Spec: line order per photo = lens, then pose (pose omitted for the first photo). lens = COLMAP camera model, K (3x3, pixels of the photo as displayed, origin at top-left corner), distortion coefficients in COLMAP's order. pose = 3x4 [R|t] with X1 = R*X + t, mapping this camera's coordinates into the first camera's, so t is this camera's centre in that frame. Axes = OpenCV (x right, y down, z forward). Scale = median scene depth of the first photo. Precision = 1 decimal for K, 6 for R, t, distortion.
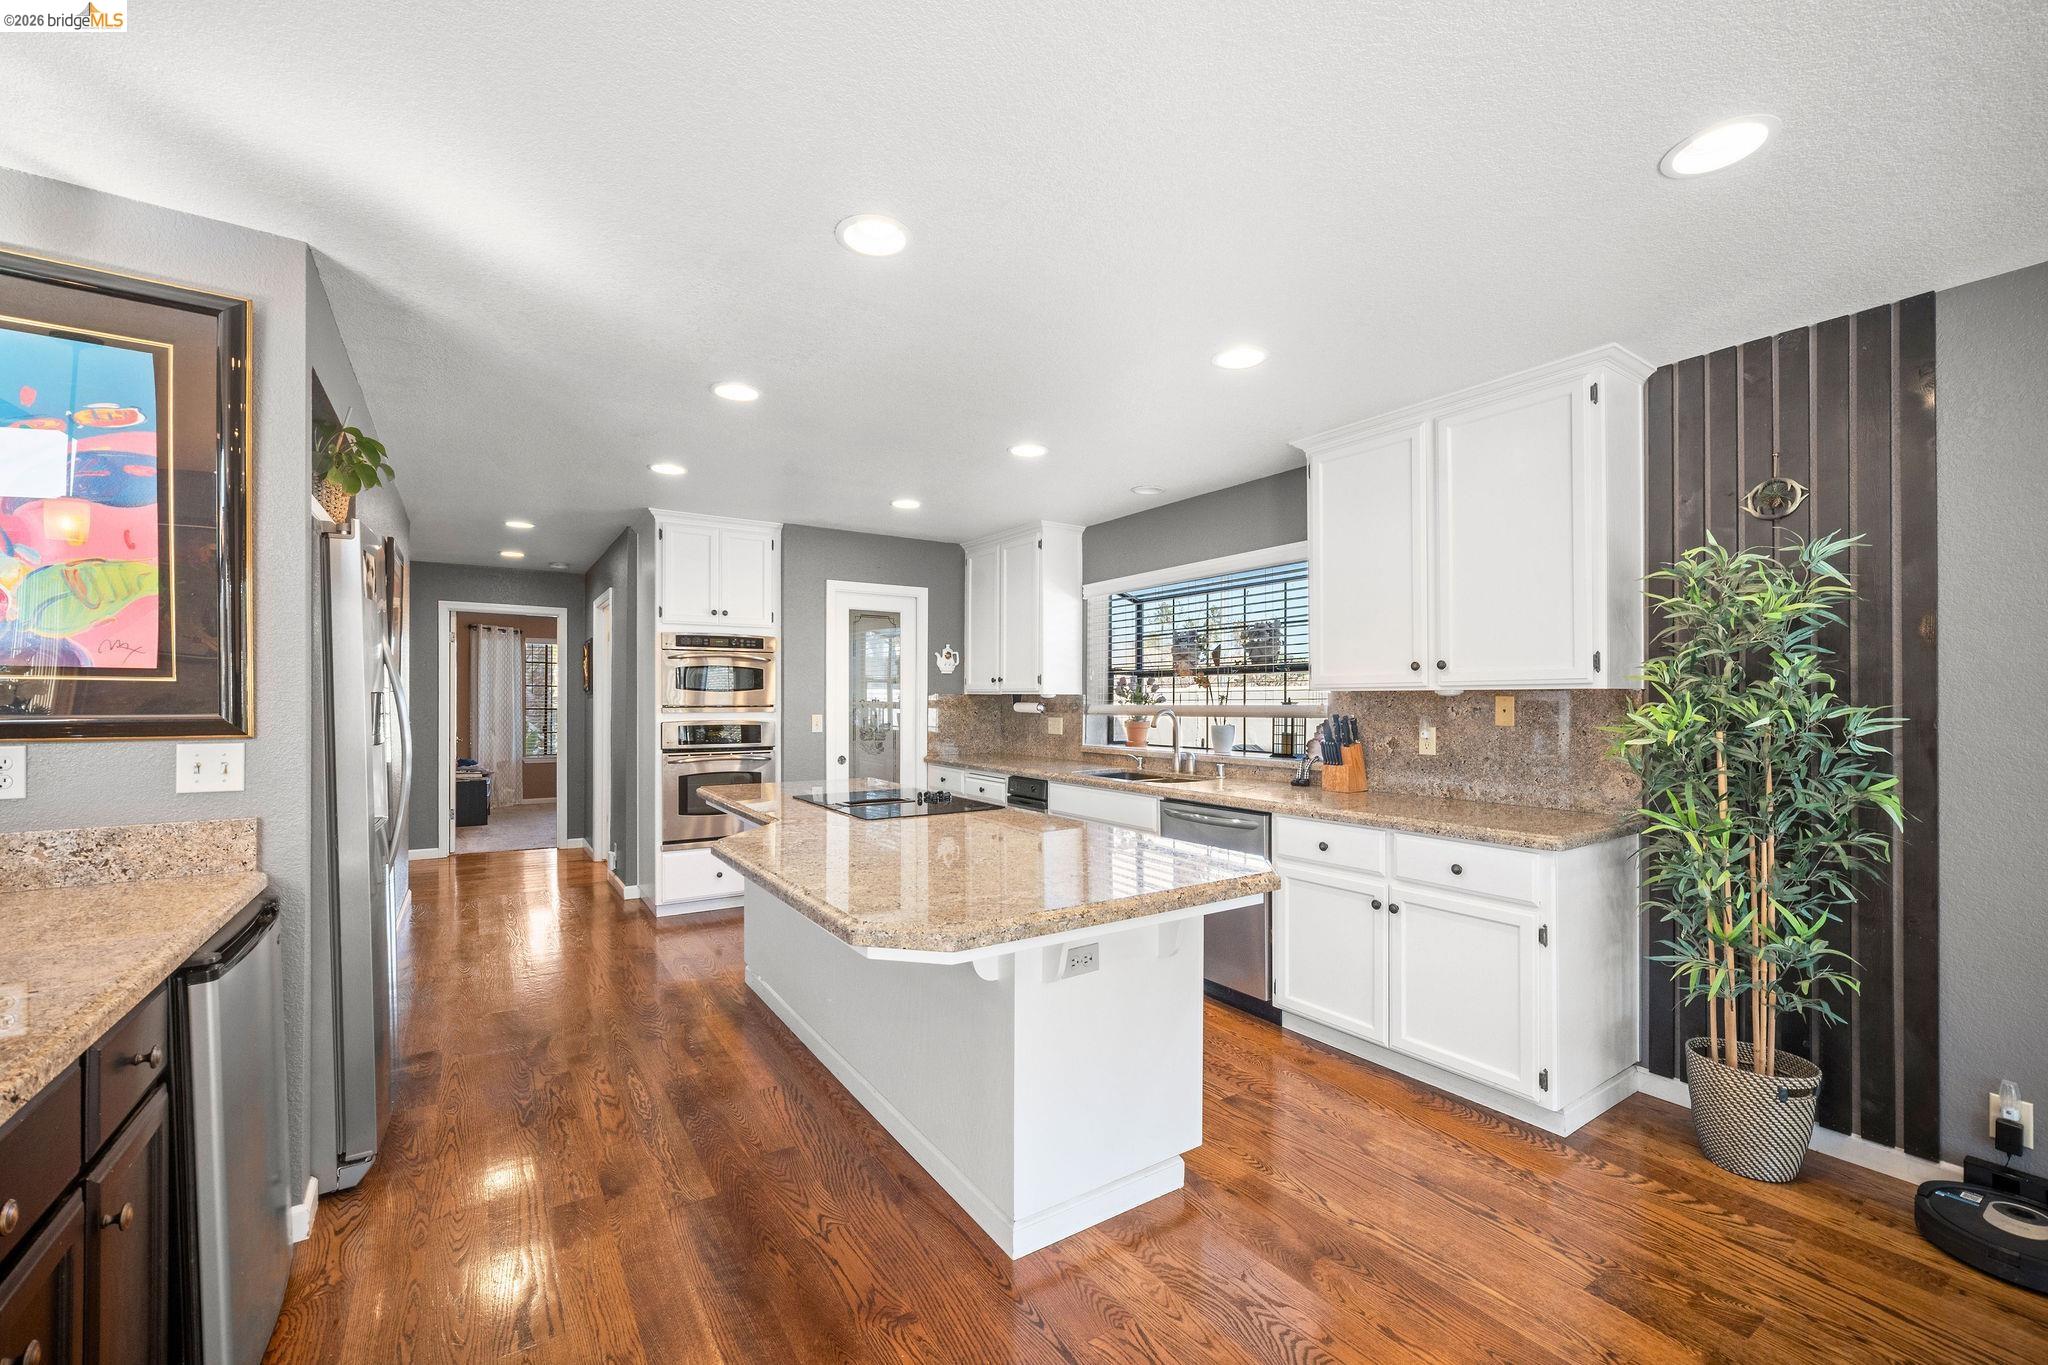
lens RADIAL K [[825.4, 0, 1021.2], [0, 825.4, 693.9], [0, 0, 1]] dist [-0.019278, 0.007622]
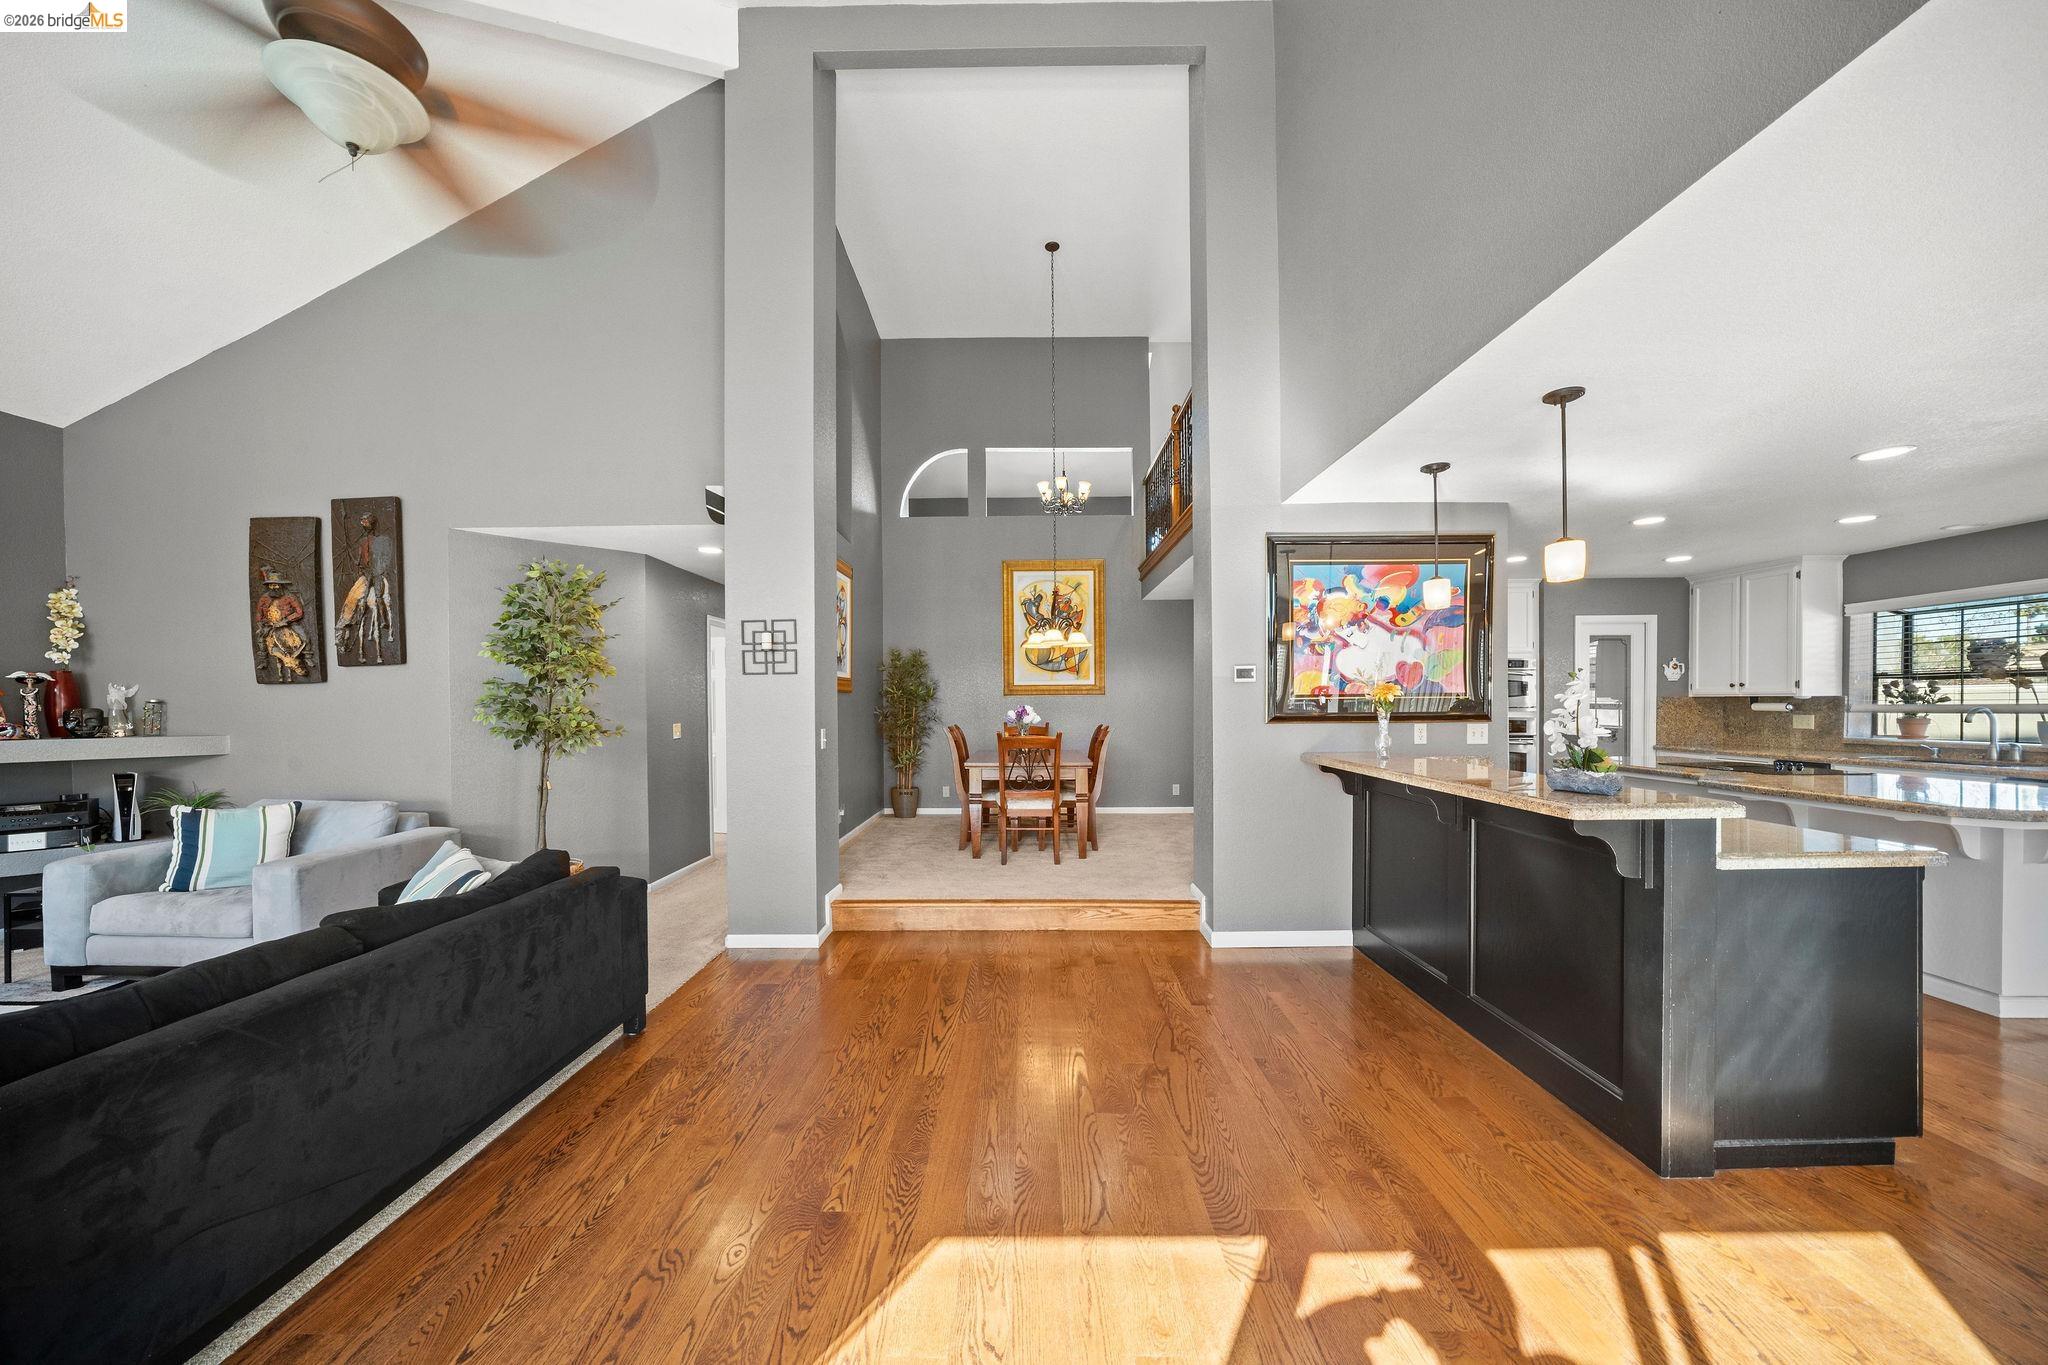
lens RADIAL K [[739.0, 0, 1032.3], [0, 739.0, 706.2], [0, 0, 1]] dist [-0.000377, 0.002642]
pose [[0.837502, -0.006163, -0.546400, -0.453640], [0.013233, 0.999872, 0.009005, -0.013208], [0.546274, -0.014772, 0.837476, -0.768554]]
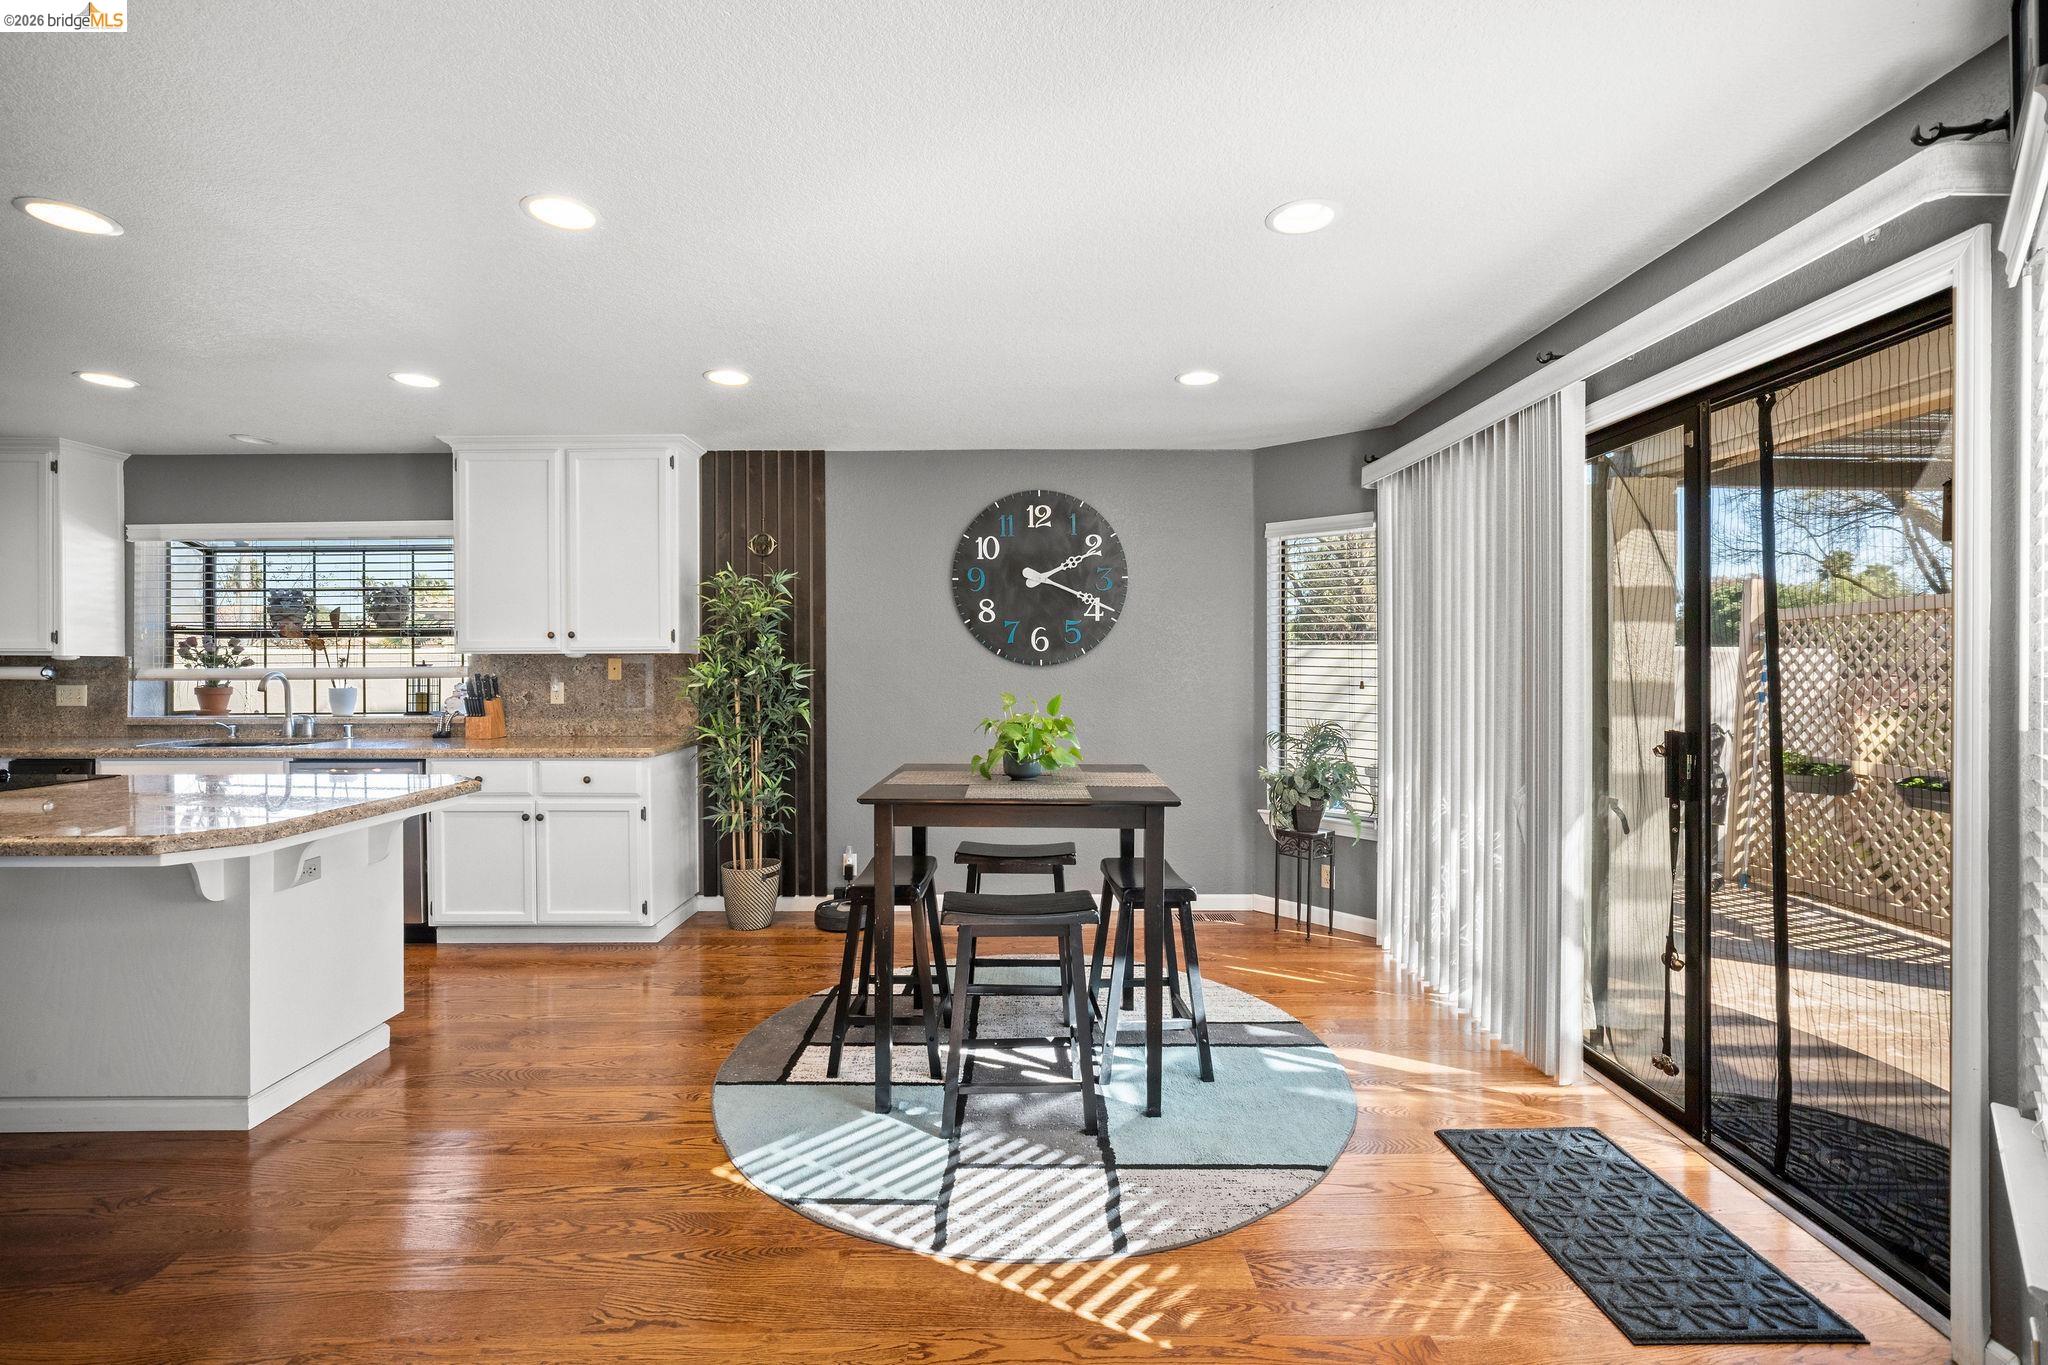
lens RADIAL K [[886.3, 0, 993.6], [0, 886.3, 670.2], [0, 0, 1]] dist [-0.001026, 0.004950]
pose [[0.569555, -0.007459, 0.821919, -0.228376], [-0.001831, 0.999945, 0.010343, 0.004943], [-0.821951, -0.007396, 0.569510, -0.313114]]
